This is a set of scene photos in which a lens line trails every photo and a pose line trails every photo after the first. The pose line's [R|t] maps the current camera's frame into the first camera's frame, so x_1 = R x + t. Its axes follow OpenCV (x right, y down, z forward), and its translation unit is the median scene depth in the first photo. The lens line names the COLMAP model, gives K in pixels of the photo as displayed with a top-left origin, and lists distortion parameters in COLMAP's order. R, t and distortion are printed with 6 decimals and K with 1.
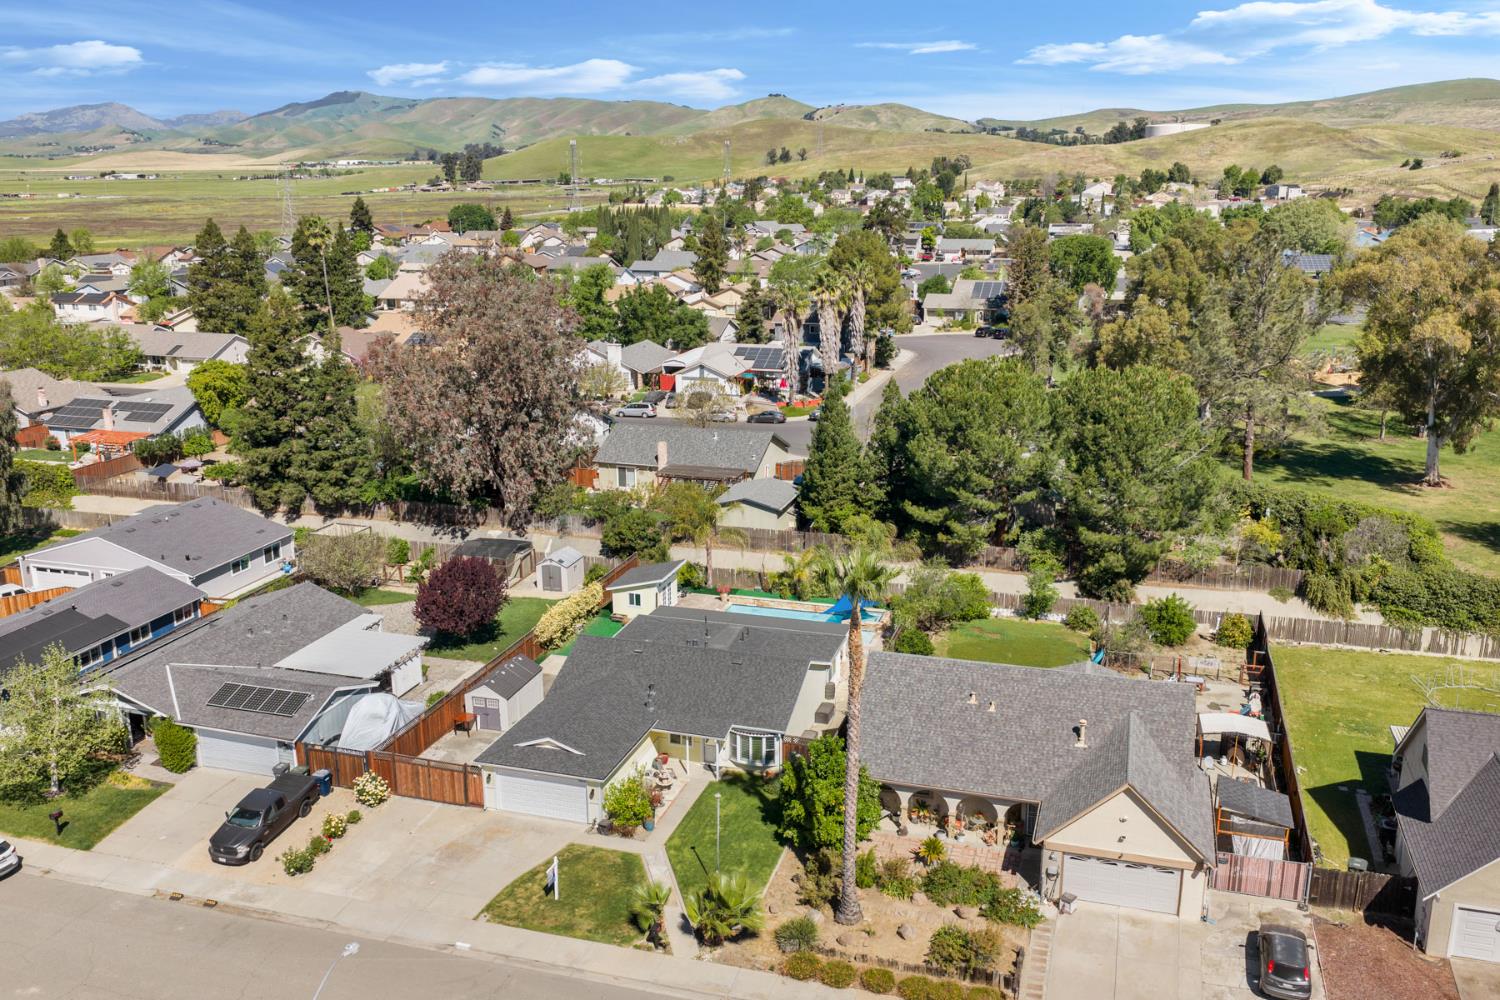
lens RADIAL K [[1252.4, 0, 750.0], [0, 1252.4, 500.0], [0, 0, 1]] dist [0.009370, -0.006541]
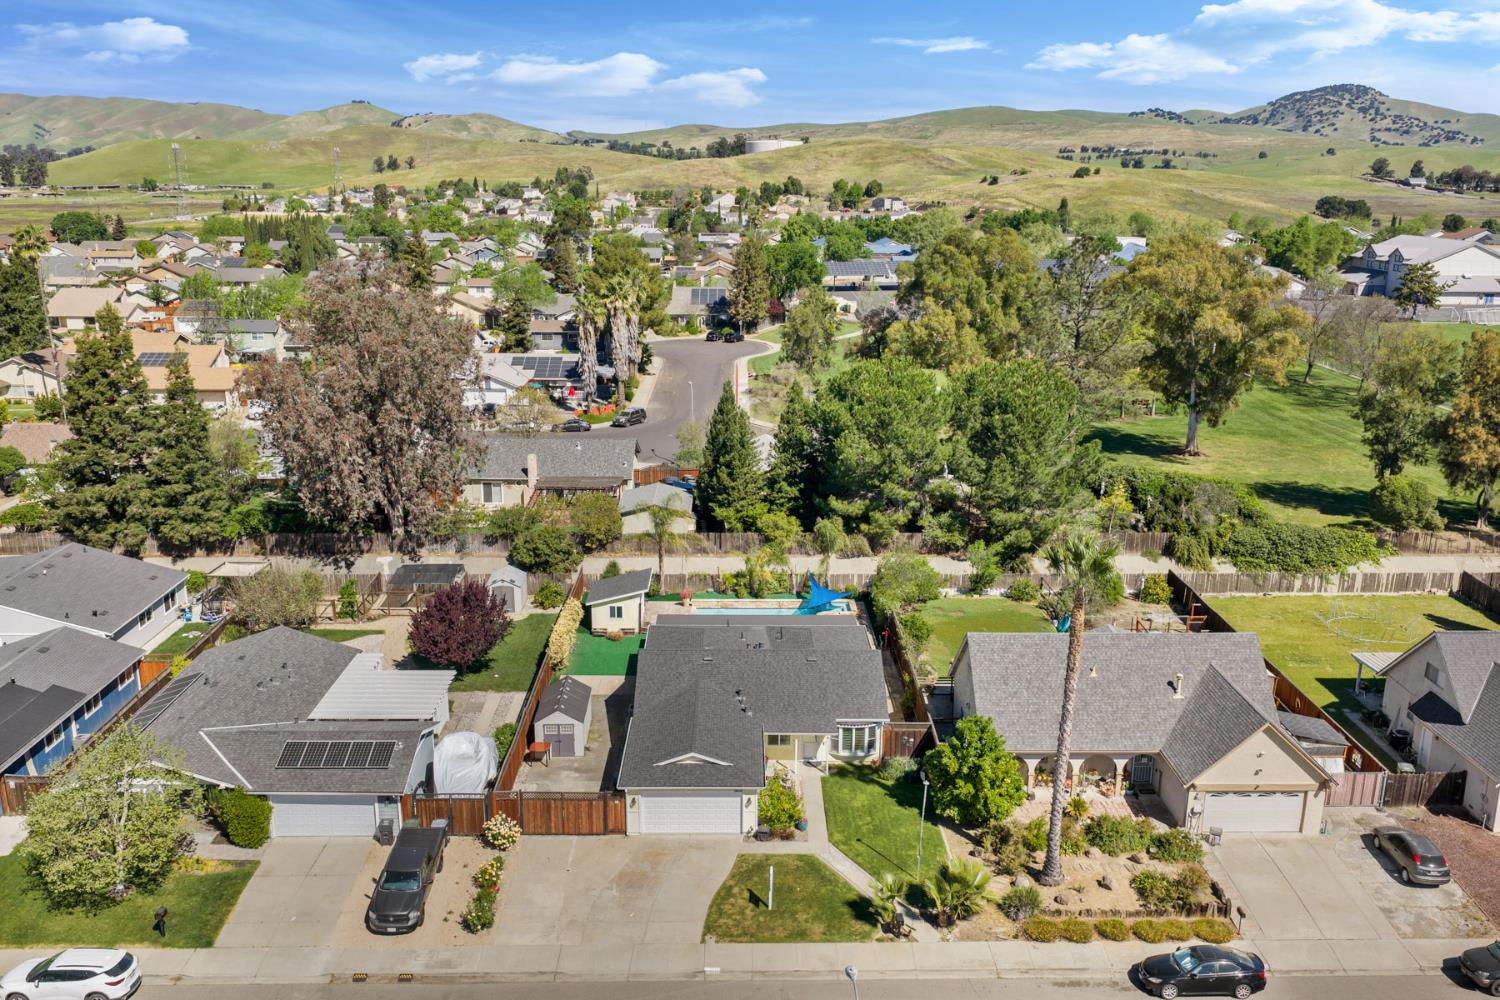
lens RADIAL K [[1216.9, 0, 749.1], [0, 1216.9, 524.5], [0, 0, 1]] dist [0.010375, -0.006614]
pose [[0.951598, -0.072718, 0.298618, -0.247846], [0.067420, 0.997331, 0.028019, -0.008438], [-0.299858, -0.006530, 0.953961, 0.047080]]
